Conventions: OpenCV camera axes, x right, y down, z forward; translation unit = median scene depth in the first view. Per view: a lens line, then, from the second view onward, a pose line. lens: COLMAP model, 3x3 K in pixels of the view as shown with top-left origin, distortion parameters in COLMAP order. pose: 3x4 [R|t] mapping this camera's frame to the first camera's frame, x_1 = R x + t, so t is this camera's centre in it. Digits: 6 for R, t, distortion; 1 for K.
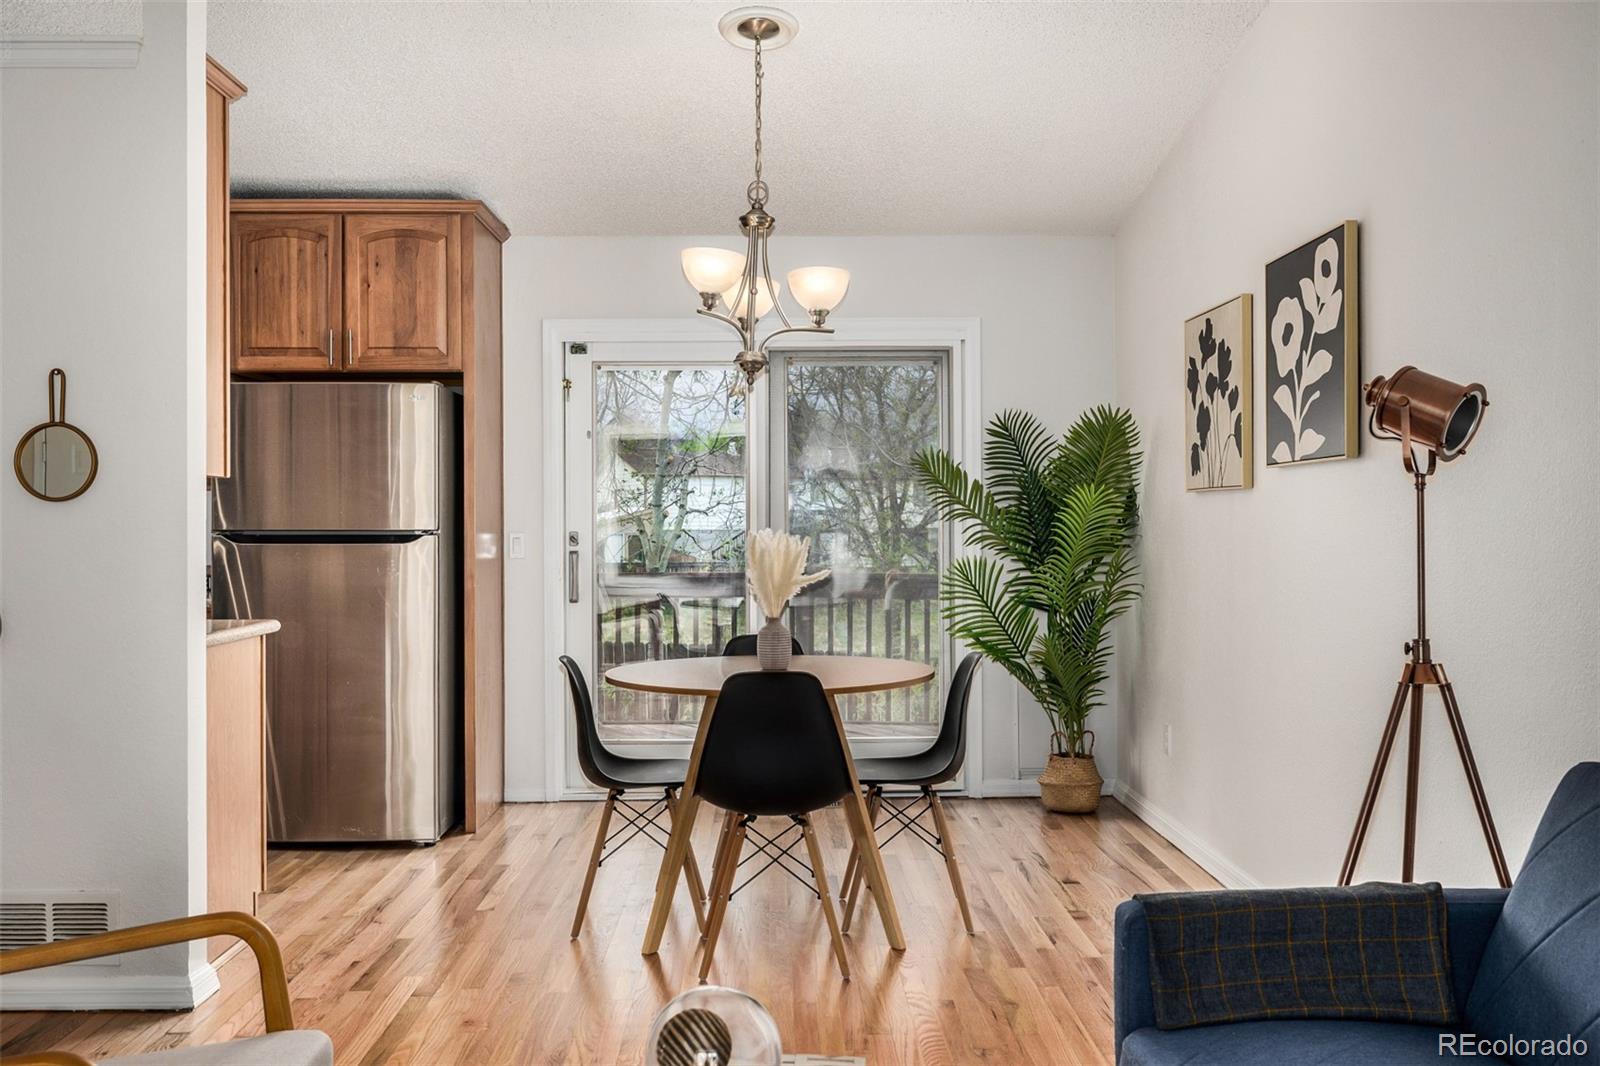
lens RADIAL K [[1462.5, 0, 841.8], [0, 1462.5, 528.7], [0, 0, 1]] dist [-0.006524, 0.007727]
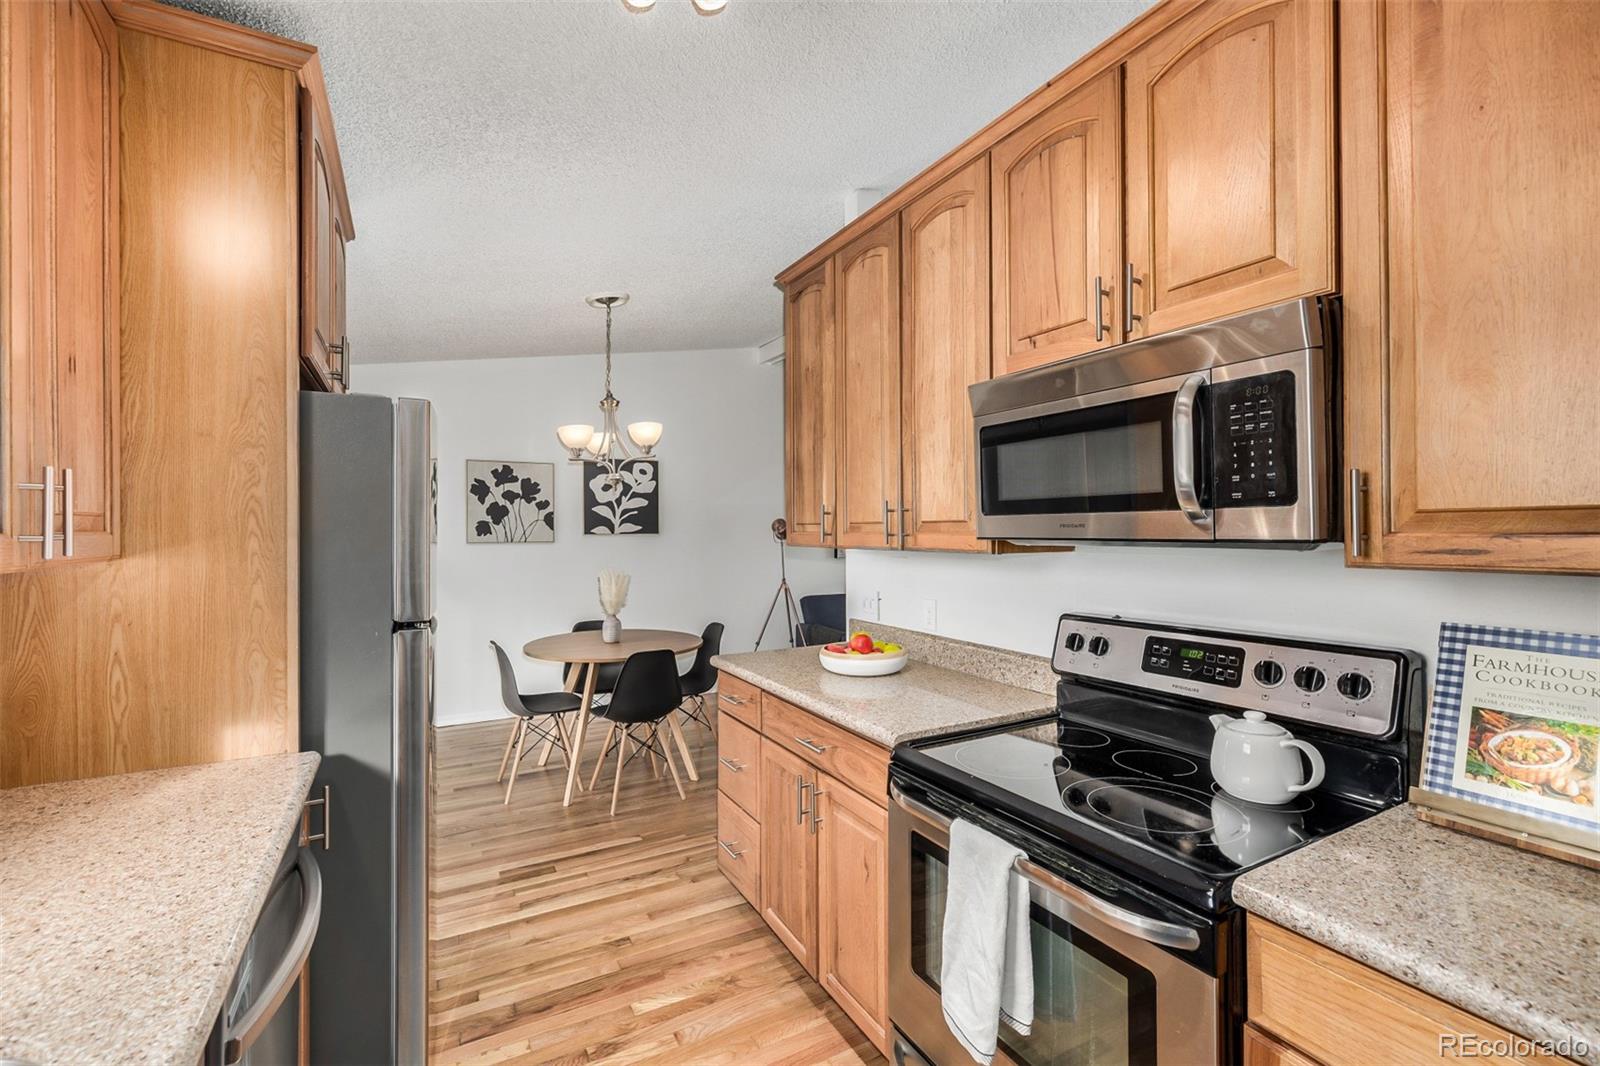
lens RADIAL K [[716.8, 0, 800.0], [0, 716.8, 533.0], [0, 0, 1]] dist [0.000519, 0.000152]
pose [[-0.449515, -0.001813, 0.893271, -0.881074], [0.006992, 0.999960, 0.005548, -0.043369], [-0.893245, 0.008739, -0.449484, 1.056807]]
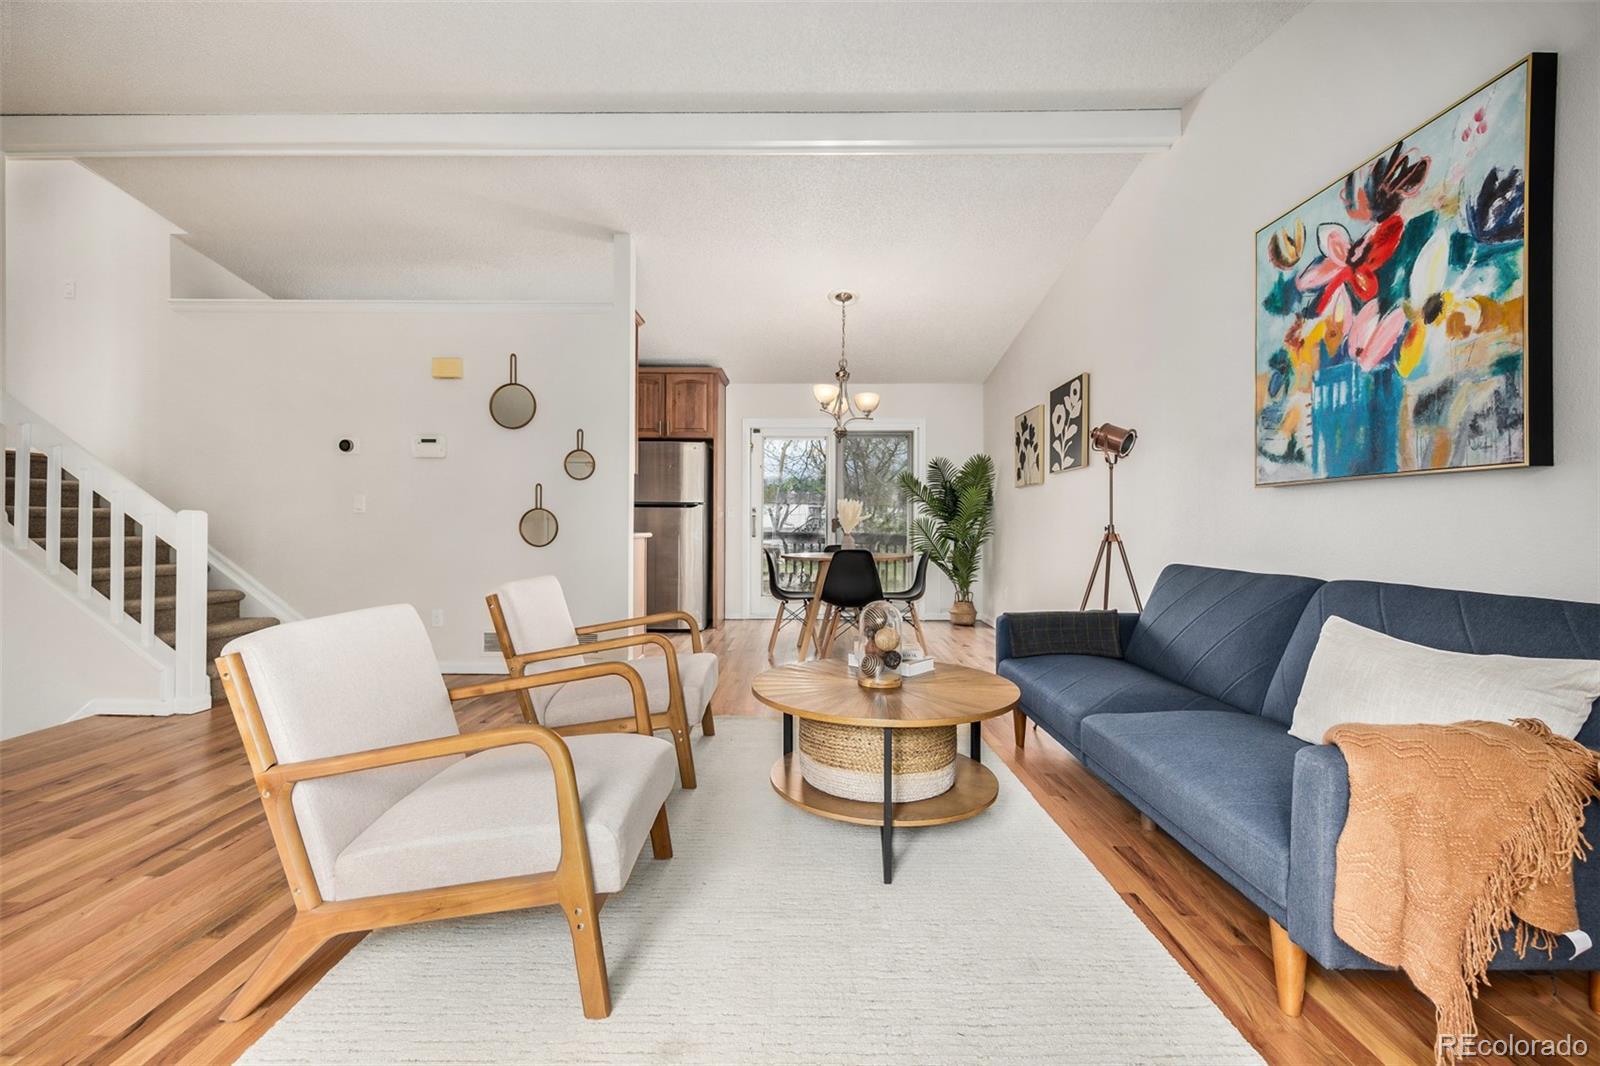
lens RADIAL K [[686.5, 0, 811.7], [0, 686.5, 528.5], [0, 0, 1]] dist [0.000689, 0.000216]
pose [[0.999110, 0.009797, -0.041015, -0.053159], [-0.009900, 0.999948, -0.002325, 0.048414], [0.040991, 0.002729, 0.999156, -0.149144]]
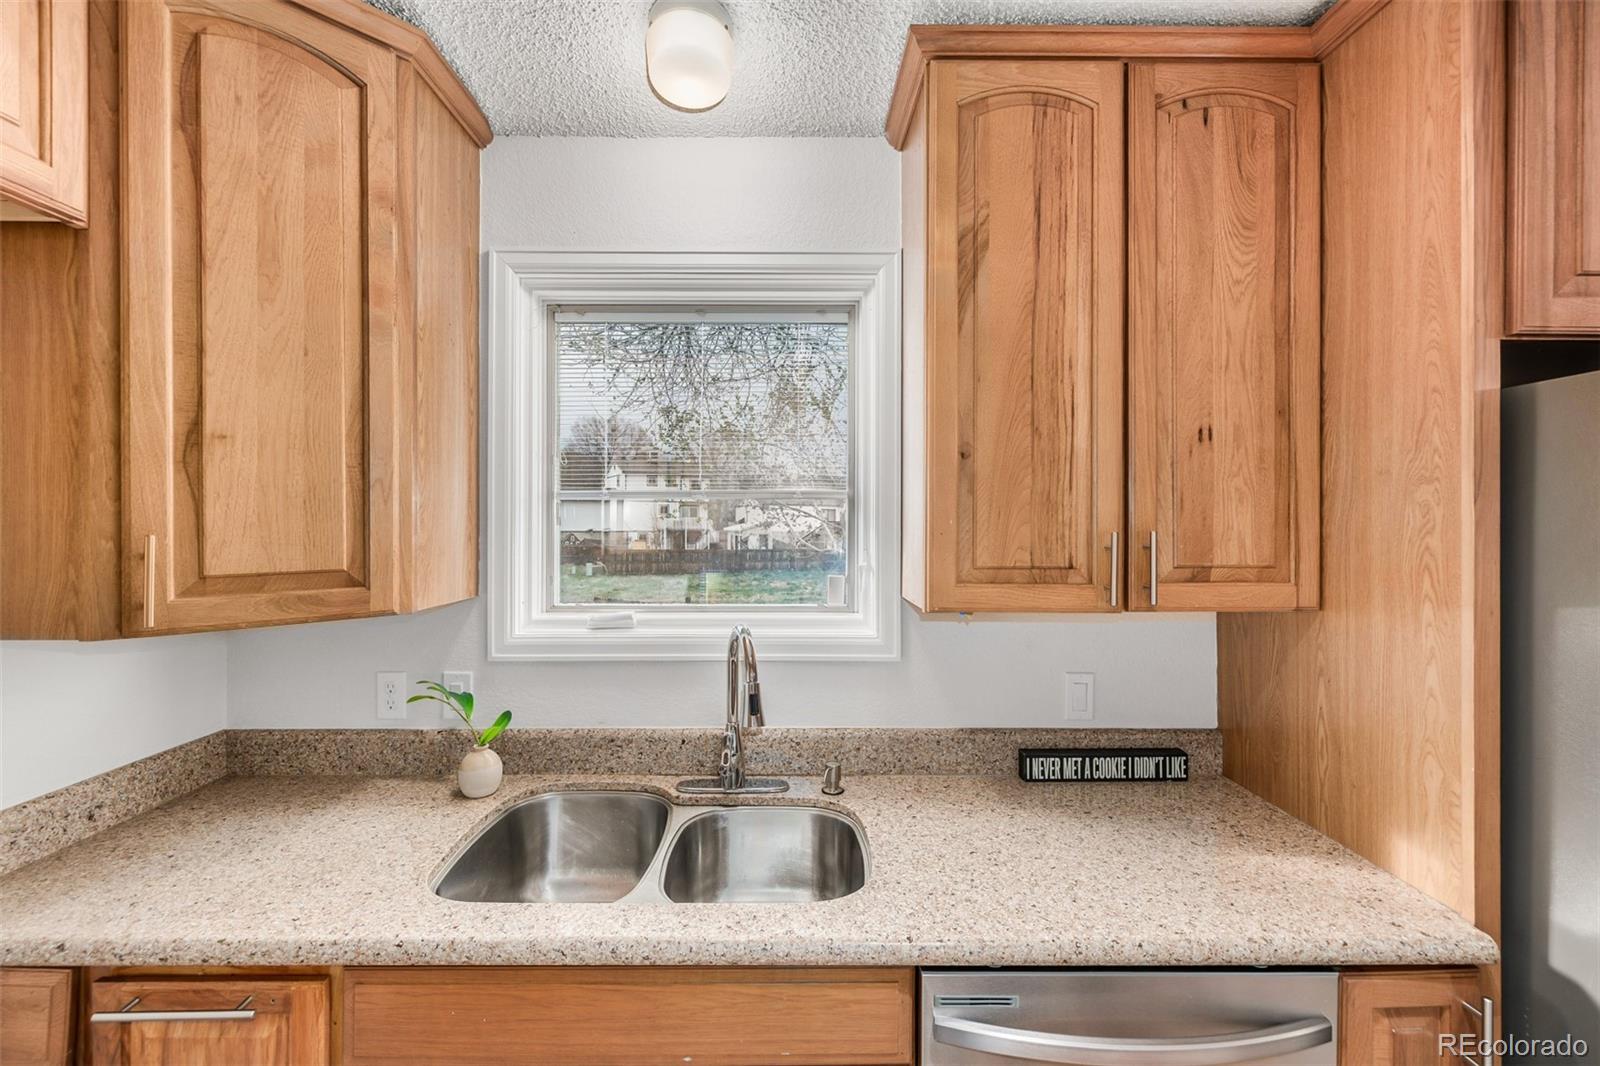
lens RADIAL K [[672.6, 0, 793.4], [0, 672.6, 524.5], [0, 0, 1]] dist [0.000127, 0.000658]
pose [[0.999094, 0.008186, -0.041753, -0.707414], [-0.008351, 0.999958, -0.003773, -0.062776], [0.041720, 0.004118, 0.999121, 0.912246]]
